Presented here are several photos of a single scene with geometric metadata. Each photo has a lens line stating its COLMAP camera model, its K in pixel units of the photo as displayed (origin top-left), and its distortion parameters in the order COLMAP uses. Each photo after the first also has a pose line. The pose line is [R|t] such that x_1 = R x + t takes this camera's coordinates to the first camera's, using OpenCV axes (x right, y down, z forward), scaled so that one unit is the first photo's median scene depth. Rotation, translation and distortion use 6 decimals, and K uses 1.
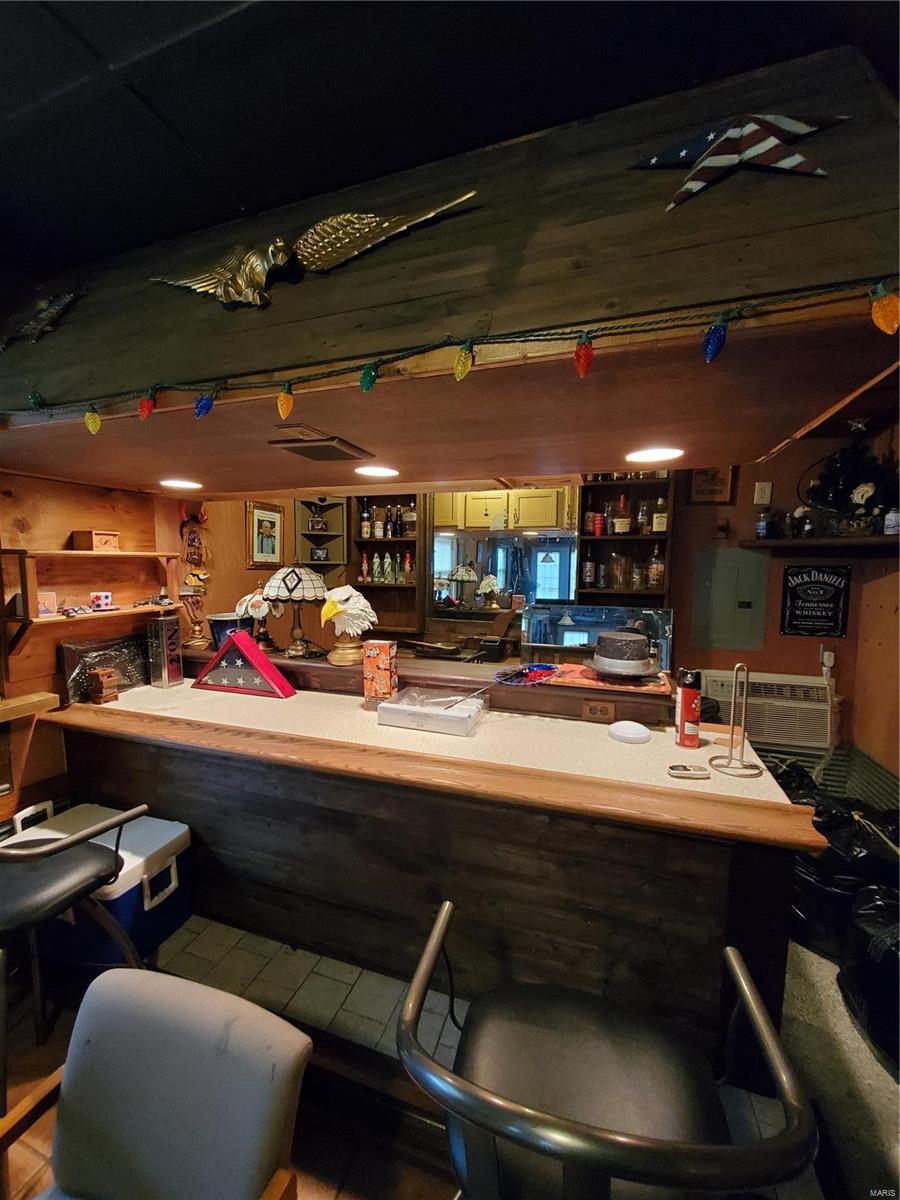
lens RADIAL K [[474.4, 0, 442.5], [0, 474.4, 601.0], [0, 0, 1]] dist [-0.003454, -0.000167]
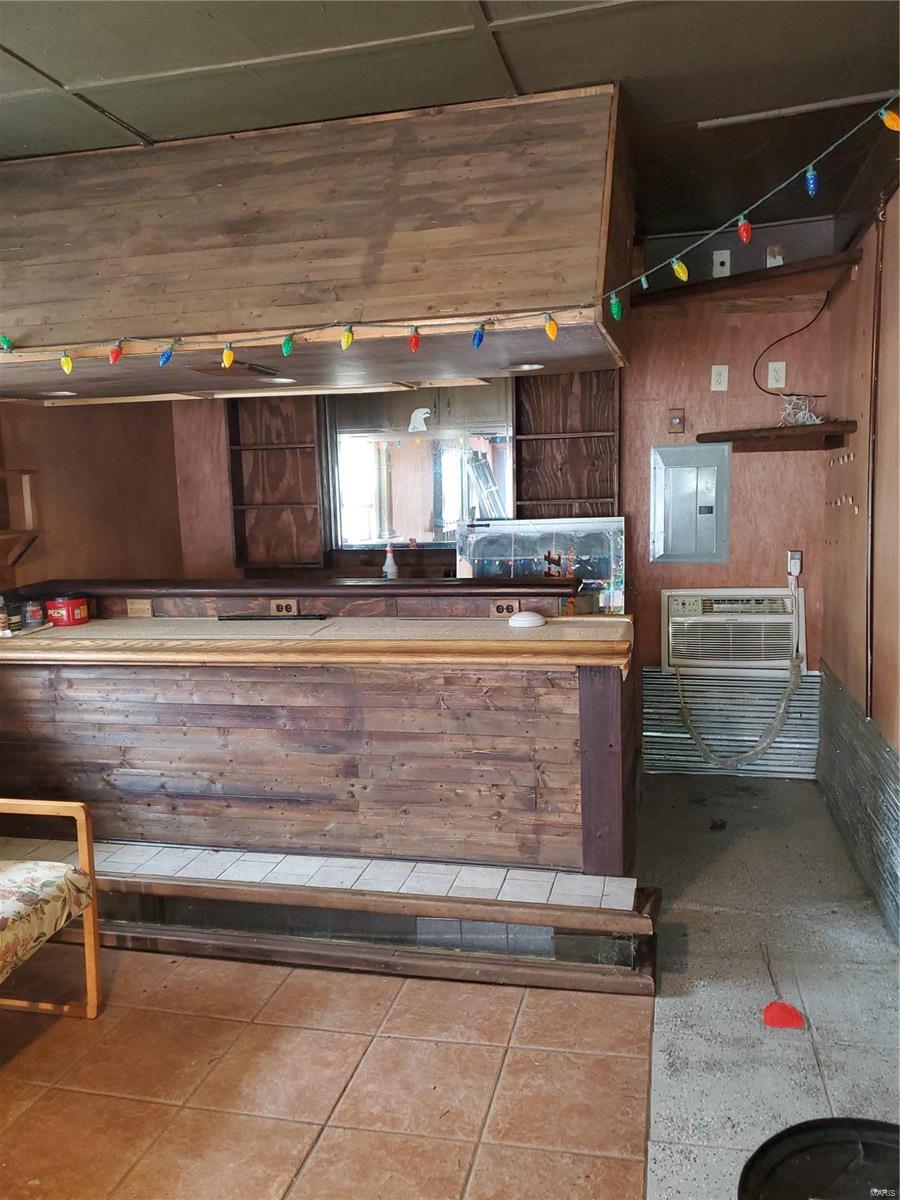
lens RADIAL K [[929.8, 0, 452.6], [0, 929.8, 591.1], [0, 0, 1]] dist [0.010468, 0.005213]
pose [[0.994400, -0.047072, 0.094620, 0.032824], [0.044018, 0.998449, 0.034102, 0.145213], [-0.096078, -0.029746, 0.994929, -1.182067]]
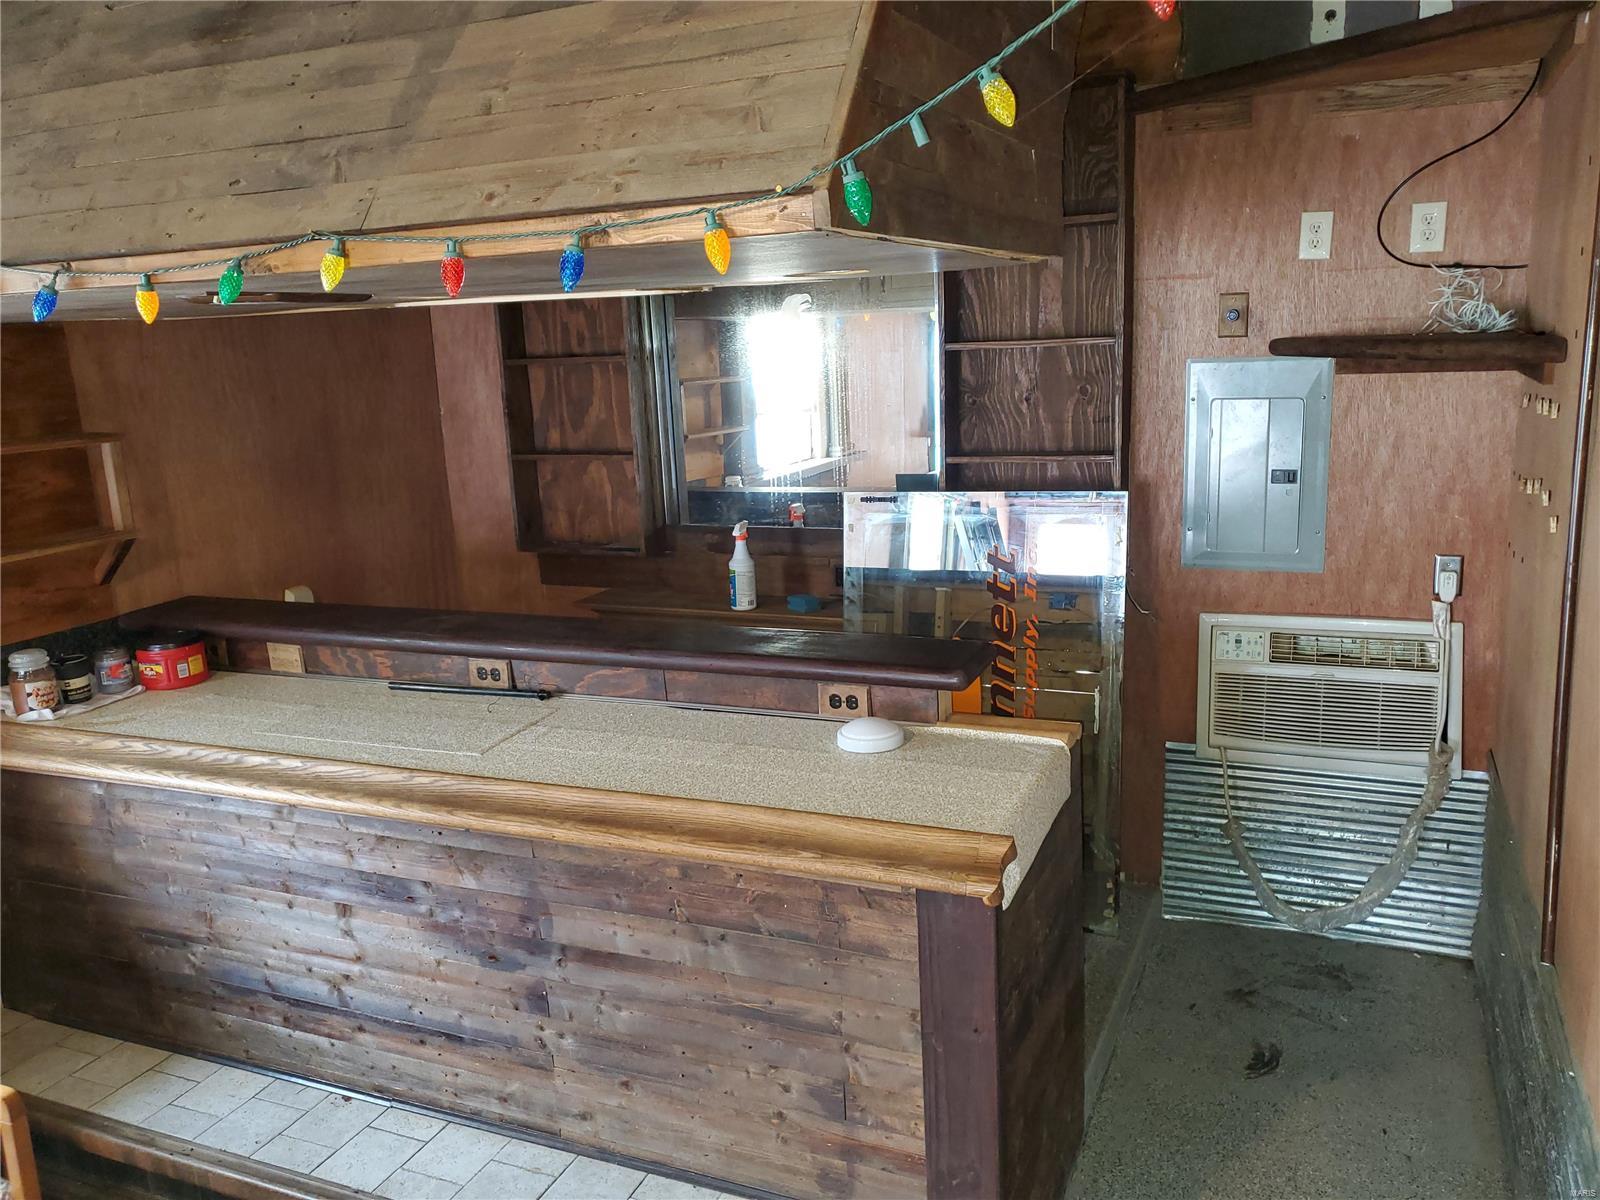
lens RADIAL K [[1239.7, 0, 815.0], [0, 1239.7, 585.4], [0, 0, 1]] dist [0.010468, 0.005213]
pose [[0.995847, -0.035530, -0.083828, 0.509337], [0.045398, 0.991866, 0.118912, -0.099736], [0.078922, -0.122224, 0.989360, -0.526644]]
